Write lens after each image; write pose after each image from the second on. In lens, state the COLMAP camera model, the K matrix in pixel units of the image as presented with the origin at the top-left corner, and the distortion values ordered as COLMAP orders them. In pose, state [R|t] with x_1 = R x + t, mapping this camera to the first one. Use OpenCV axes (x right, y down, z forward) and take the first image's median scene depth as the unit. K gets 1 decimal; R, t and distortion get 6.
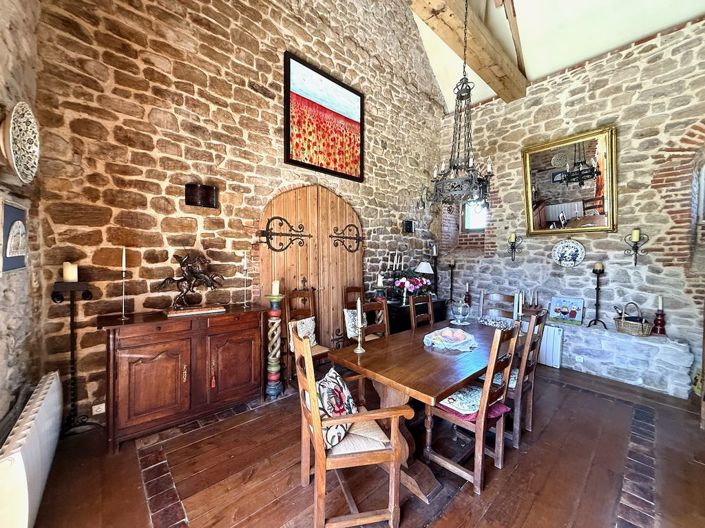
lens RADIAL K [[279.8, 0, 351.4], [0, 279.8, 264.8], [0, 0, 1]] dist [0.000847, 0.000448]
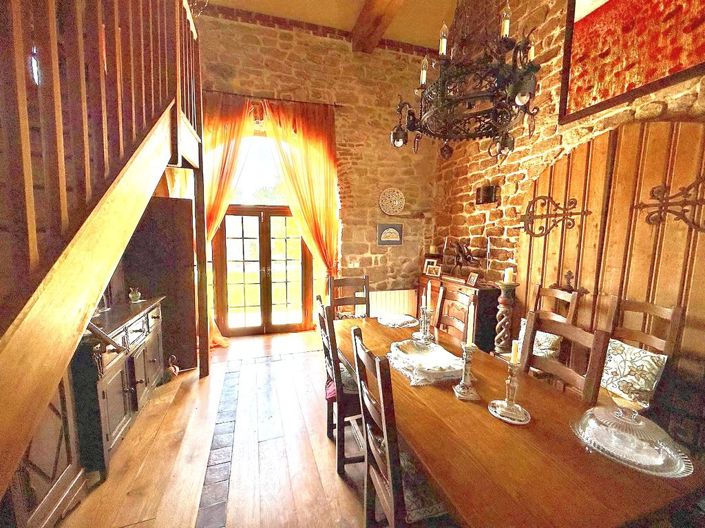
lens RADIAL K [[279.8, 0, 351.7], [0, 279.8, 264.9], [0, 0, 1]] dist [0.000847, 0.000448]
pose [[-0.387329, 0.060167, -0.919976, 0.776488], [-0.052630, 0.994798, 0.087218, -0.005490], [0.920438, 0.082200, -0.382148, 0.812293]]
